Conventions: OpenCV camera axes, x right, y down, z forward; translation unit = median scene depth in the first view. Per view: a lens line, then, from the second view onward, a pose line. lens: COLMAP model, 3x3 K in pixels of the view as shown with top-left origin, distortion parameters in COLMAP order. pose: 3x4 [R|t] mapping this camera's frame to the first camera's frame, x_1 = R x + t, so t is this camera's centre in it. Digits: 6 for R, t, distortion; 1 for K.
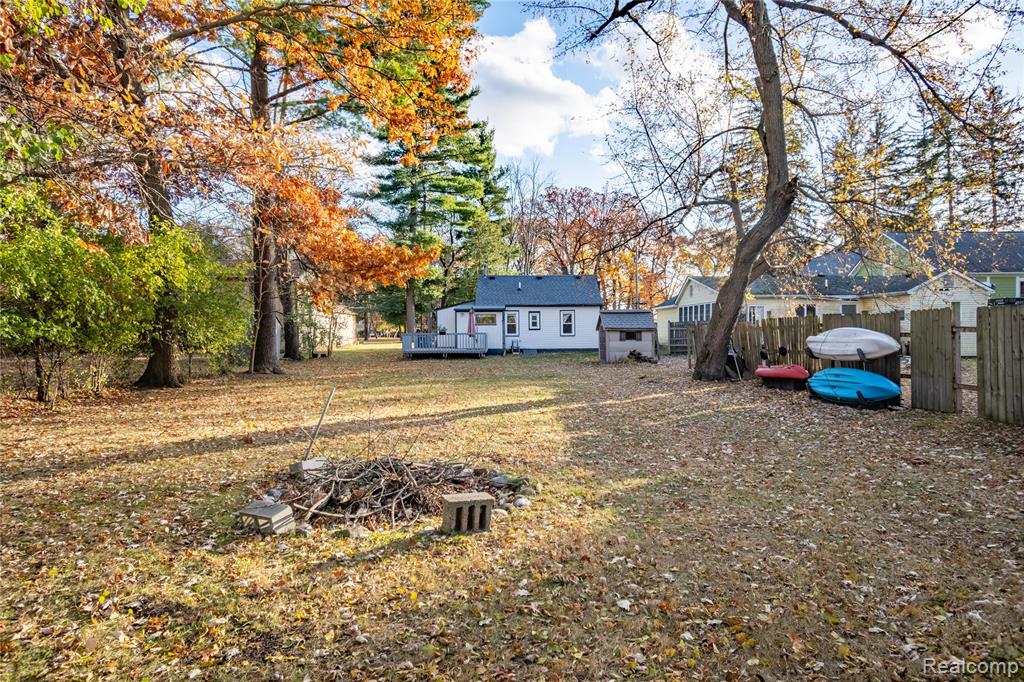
lens RADIAL K [[625.9, 0, 513.6], [0, 625.9, 331.4], [0, 0, 1]] dist [-0.005404, -0.001001]
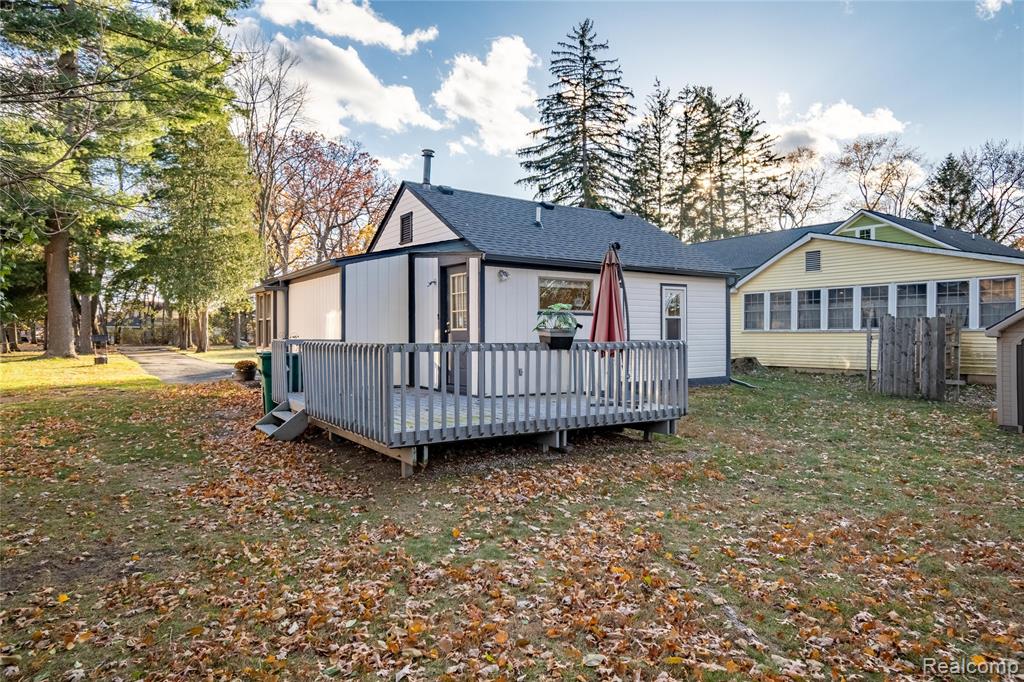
lens RADIAL K [[625.9, 0, 513.6], [0, 625.9, 331.4], [0, 0, 1]] dist [-0.005404, -0.001001]
pose [[0.831390, 0.009317, 0.555611, -0.224633], [-0.005116, 0.999945, -0.009113, 0.000928], [-0.555666, 0.004734, 0.831392, 0.721751]]
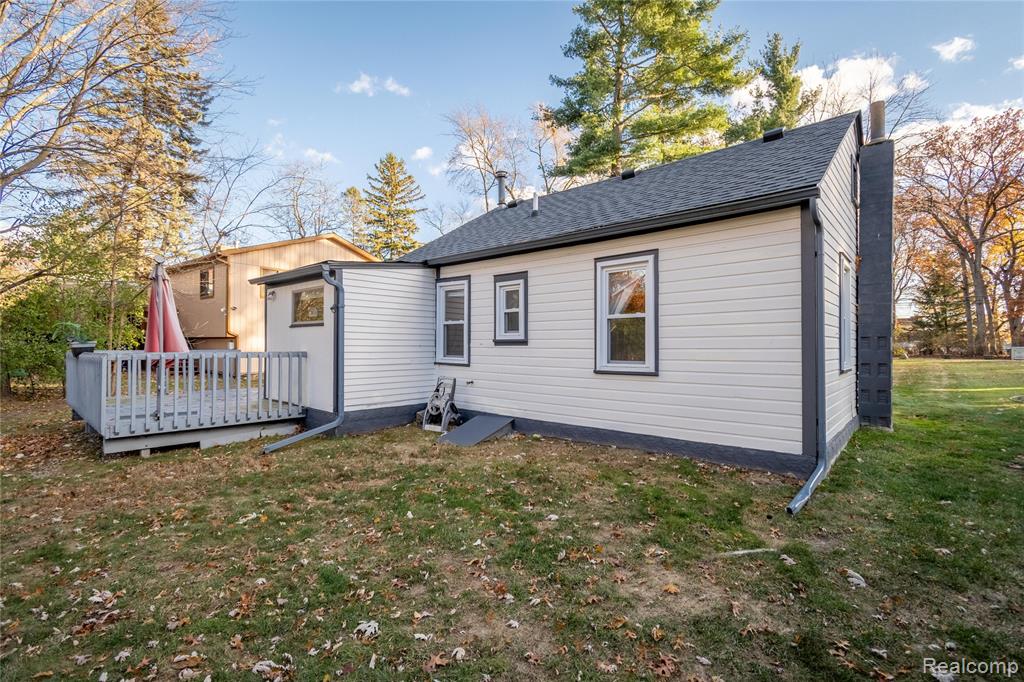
lens RADIAL K [[464.7, 0, 512.0], [0, 464.7, 341.0], [0, 0, 1]] dist [0.000735, 0.000236]
pose [[0.739339, 0.004410, -0.673319, 0.165563], [-0.009053, 0.999953, -0.003391, -0.003045], [0.673272, 0.008603, 0.739345, 0.856048]]
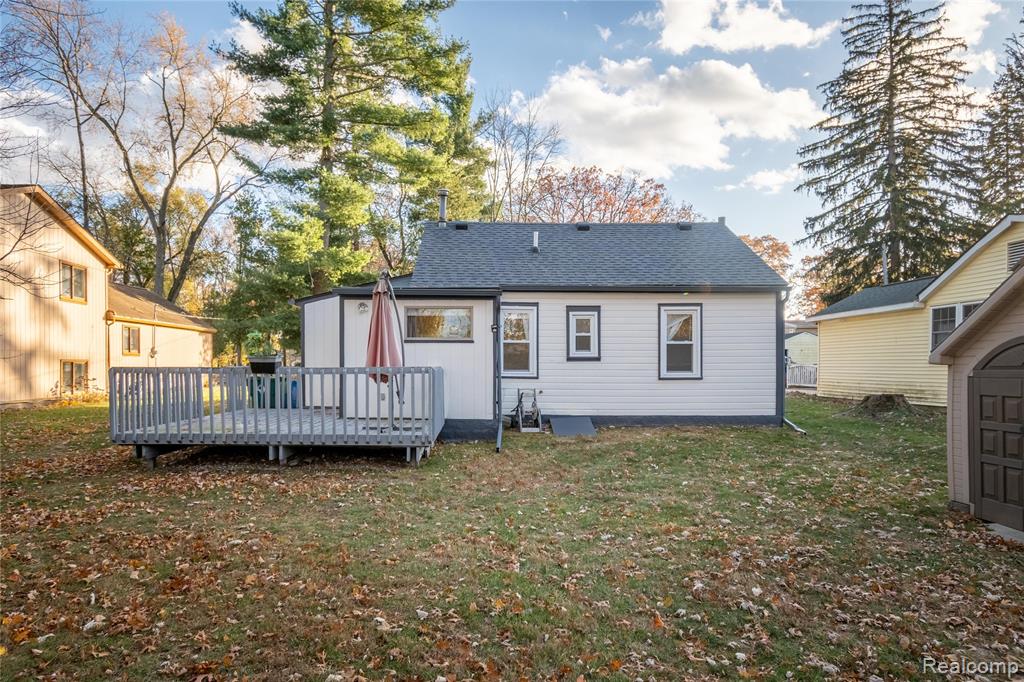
lens RADIAL K [[639.2, 0, 480.0], [0, 639.2, 368.8], [0, 0, 1]] dist [0.002023, 0.001070]
pose [[0.999863, 0.009571, -0.013469, -0.018627], [-0.009519, 0.999947, 0.003969, 0.001438], [0.013507, -0.003840, 0.999901, 0.648532]]
